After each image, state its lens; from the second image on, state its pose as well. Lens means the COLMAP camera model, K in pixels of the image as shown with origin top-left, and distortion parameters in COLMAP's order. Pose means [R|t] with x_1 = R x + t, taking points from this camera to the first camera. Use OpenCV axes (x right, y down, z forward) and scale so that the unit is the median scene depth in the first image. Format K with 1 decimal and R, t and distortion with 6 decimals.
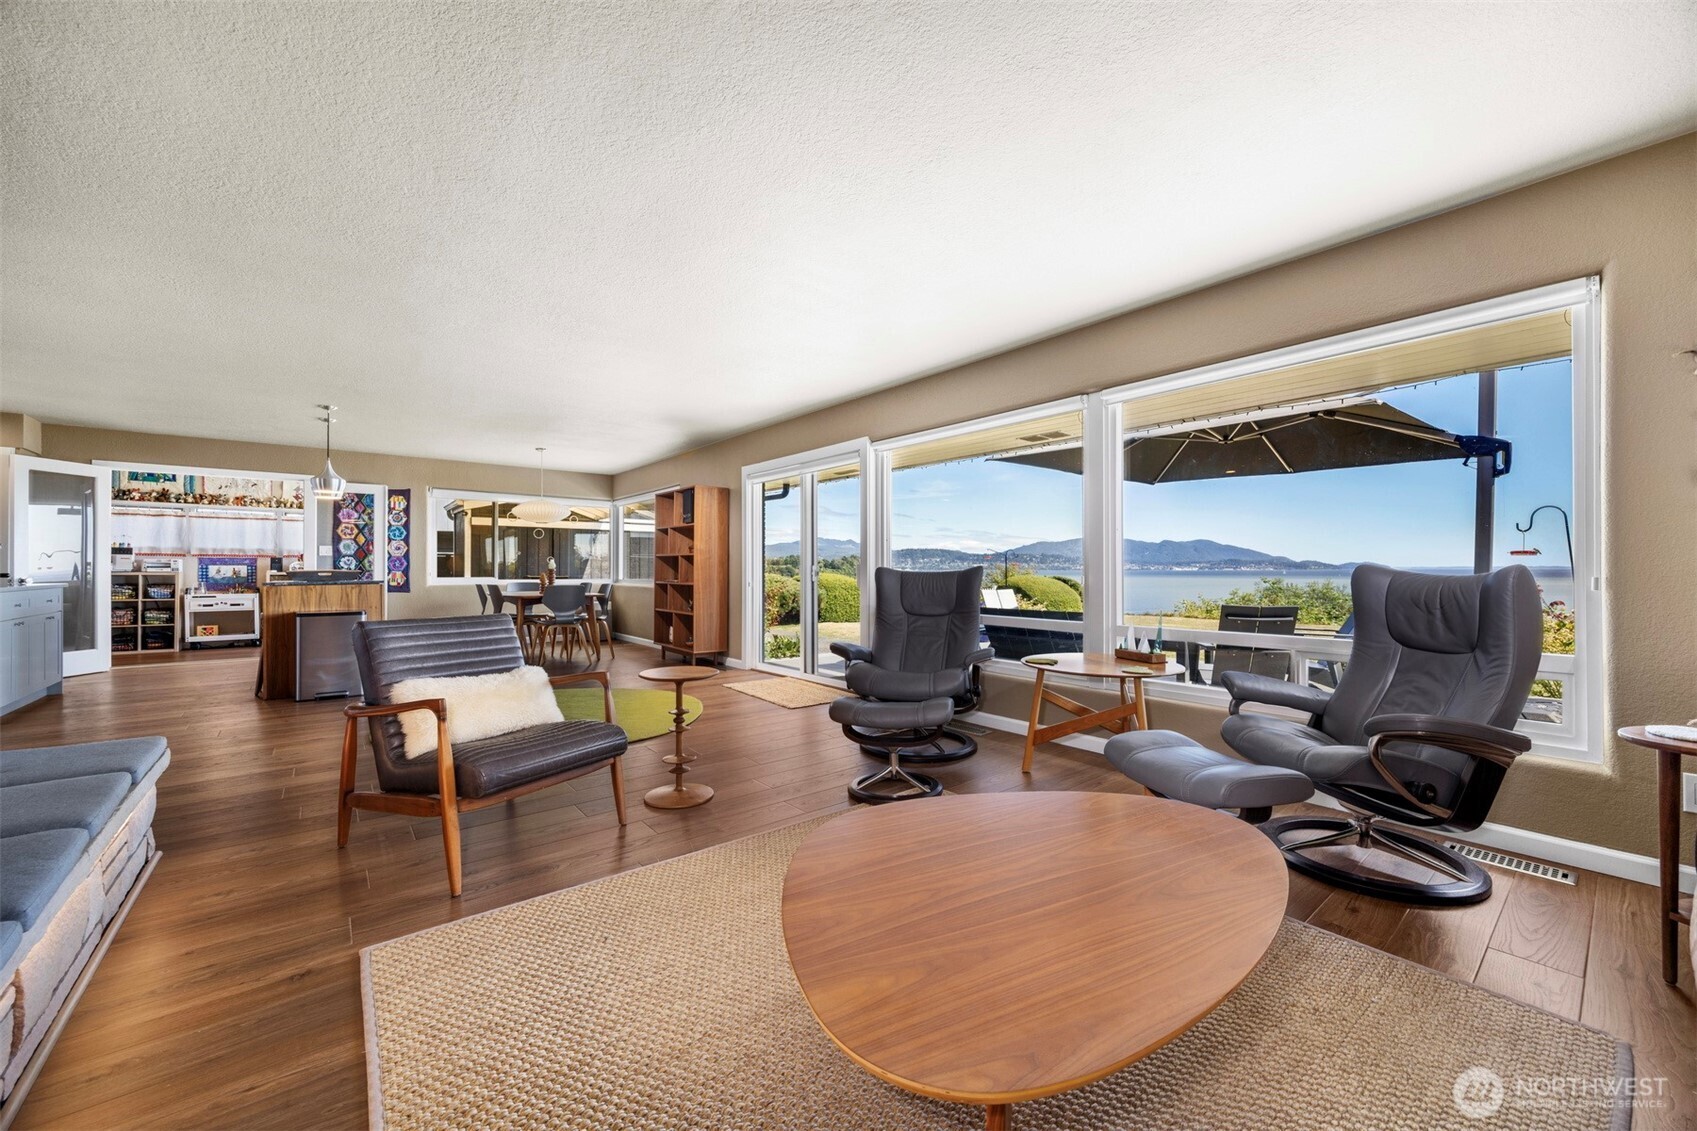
lens RADIAL K [[651.9, 0, 853.0], [0, 651.9, 567.4], [0, 0, 1]] dist [-0.003699, 0.000713]
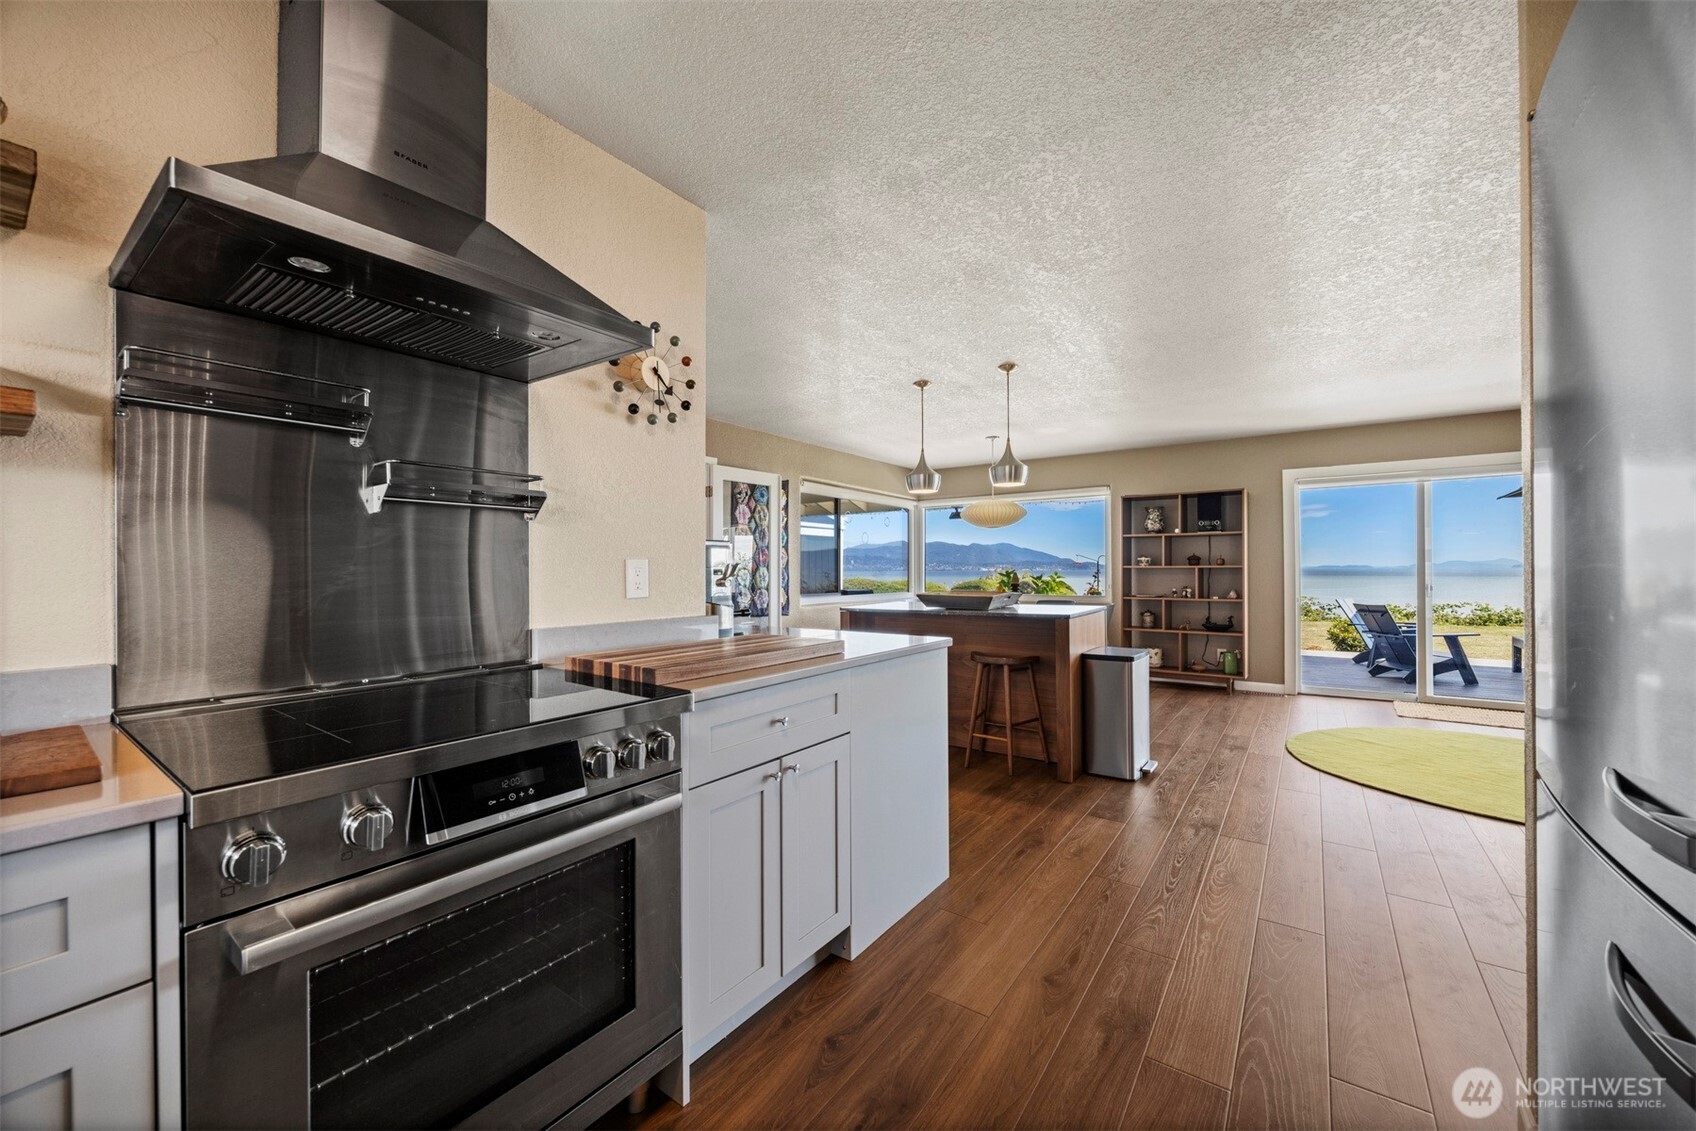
lens RADIAL K [[651.6, 0, 855.9], [0, 651.6, 568.0], [0, 0, 1]] dist [-0.003699, 0.000713]
pose [[0.961941, -0.002289, 0.273248, -0.714708], [0.002709, 0.999996, -0.001159, -0.014132], [-0.273244, 0.001855, 0.961943, 0.210930]]
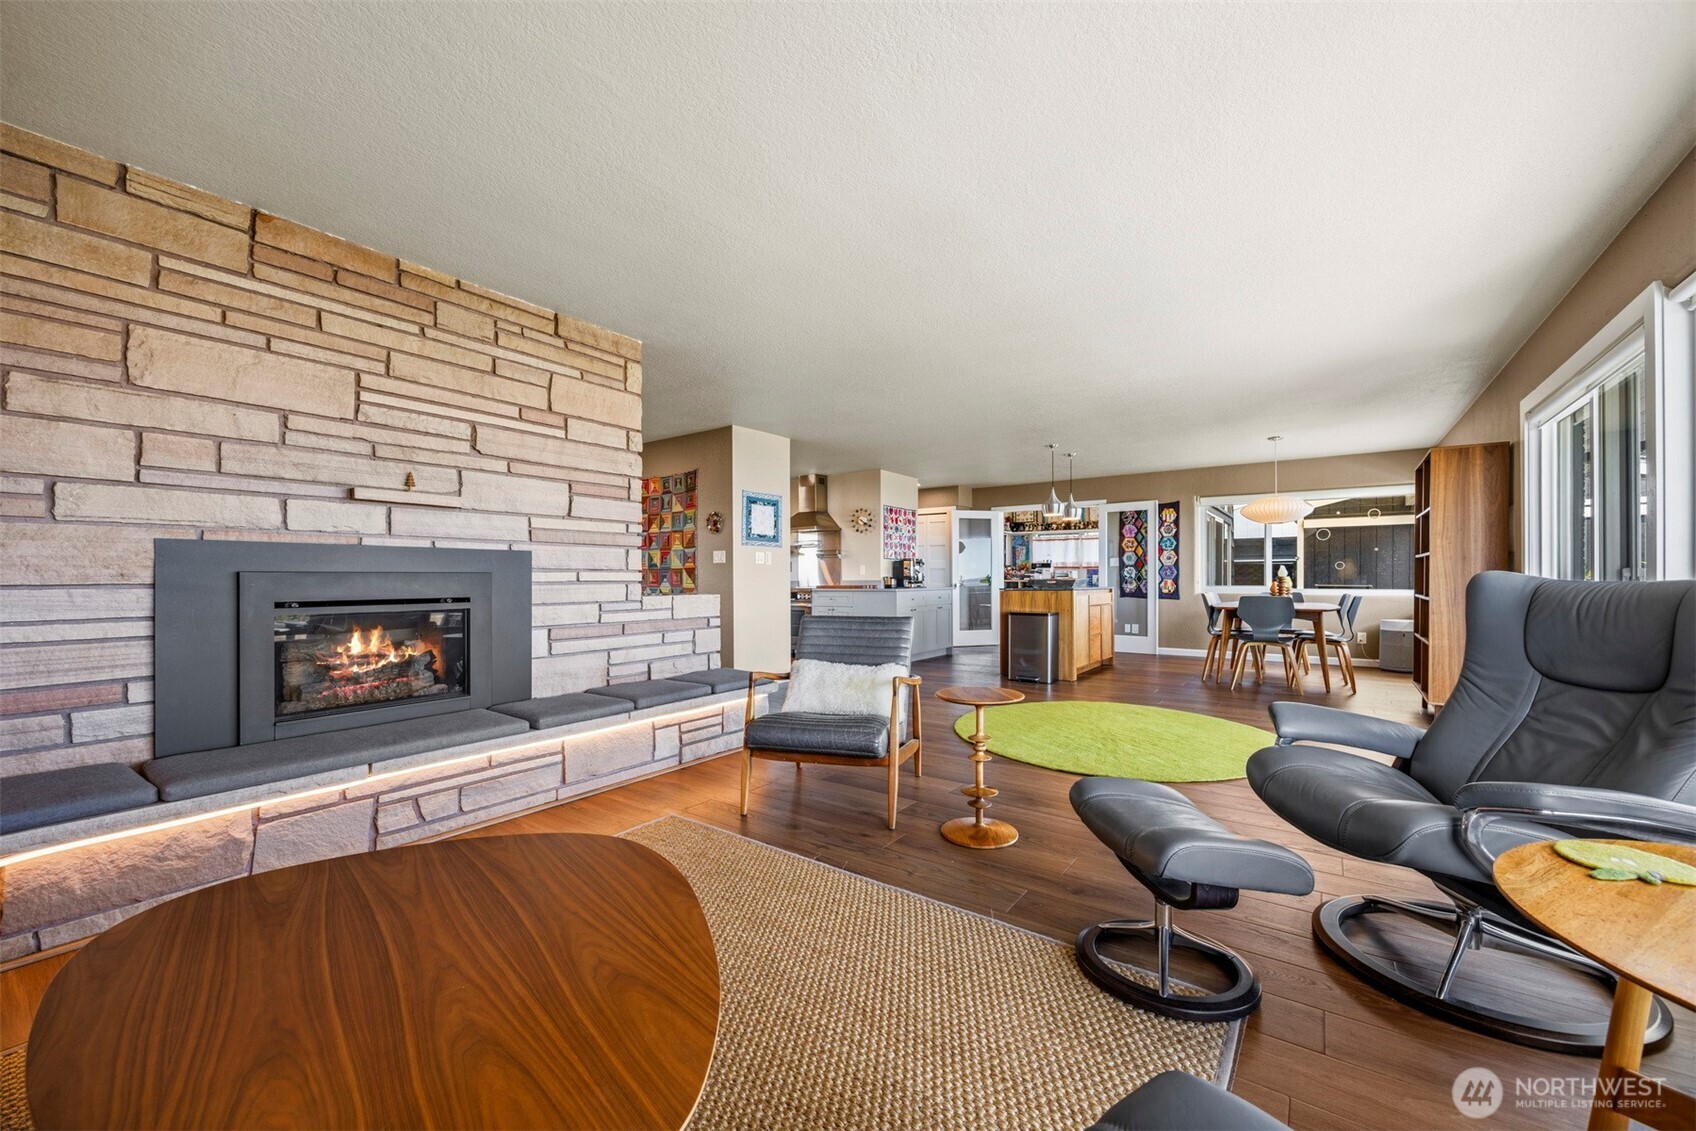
lens RADIAL K [[651.6, 0, 848.6], [0, 651.6, 579.1], [0, 0, 1]] dist [-0.003699, 0.000713]
pose [[0.253325, -0.000143, -0.967381, 0.174247], [0.005653, 0.999983, 0.001333, 0.000711], [0.967365, -0.005807, 0.253322, 0.191690]]
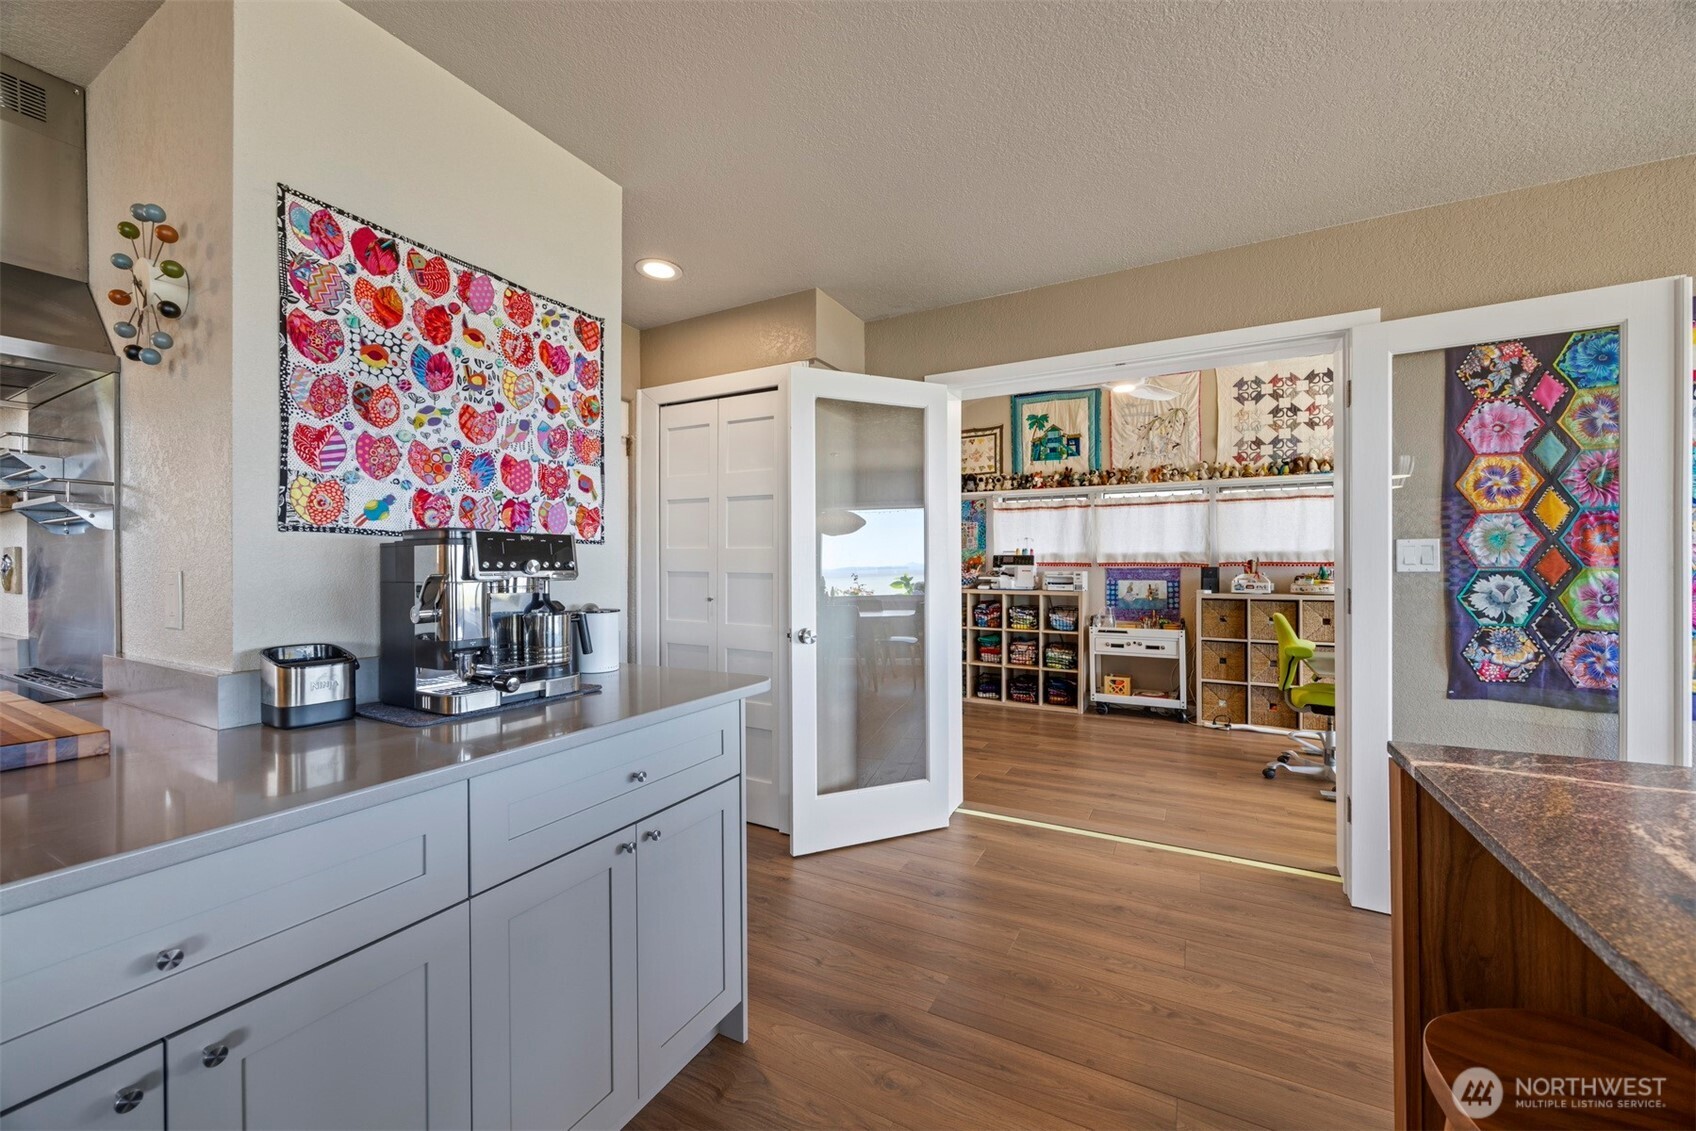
lens RADIAL K [[651.6, 0, 851.6], [0, 651.6, 567.1], [0, 0, 1]] dist [-0.003699, 0.000713]
pose [[0.386074, -0.002589, -0.922464, -0.524797], [0.004771, 0.999988, -0.000810, -0.017565], [0.922455, -0.004089, 0.386082, 0.534718]]
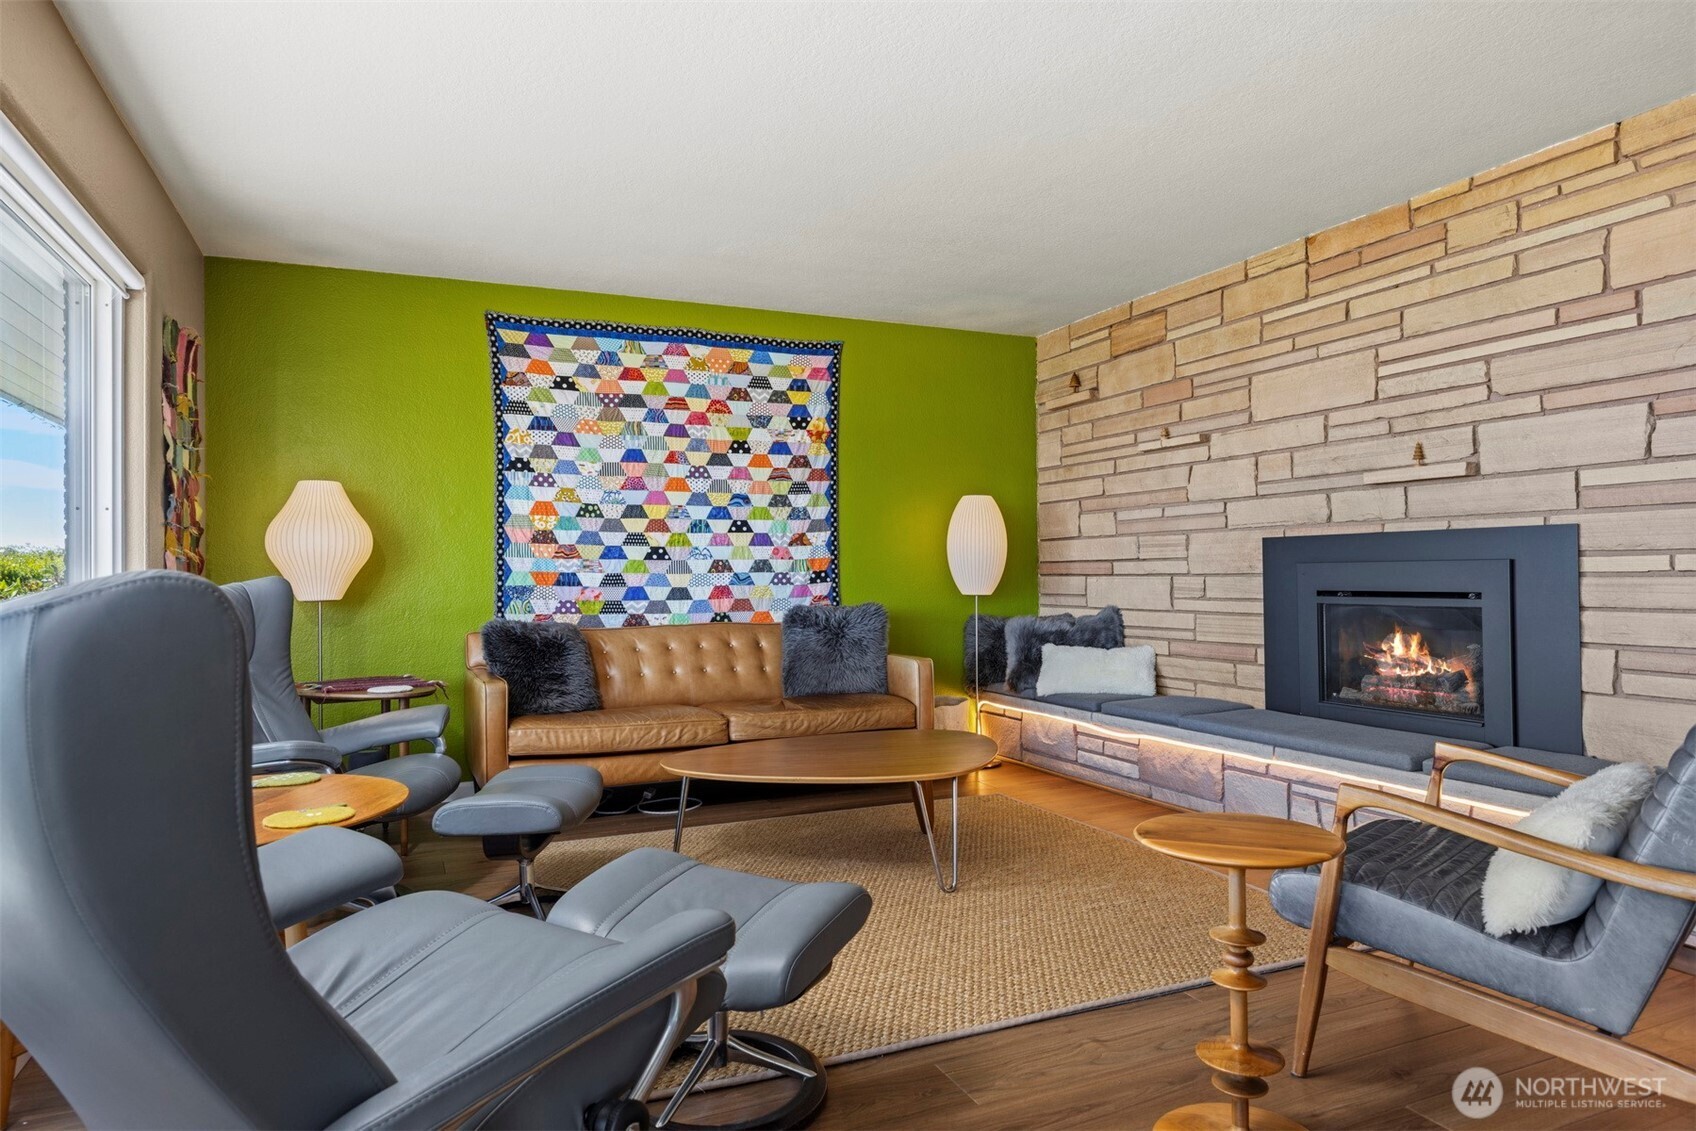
lens RADIAL K [[1035.4, 0, 851.4], [0, 1035.4, 566.5], [0, 0, 1]] dist [-0.012834, 0.003032]
pose [[-0.964762, 0.010249, 0.262924, -0.065489], [0.008004, 0.999922, -0.009608, 0.001283], [-0.263002, -0.007165, -0.964769, 0.531012]]
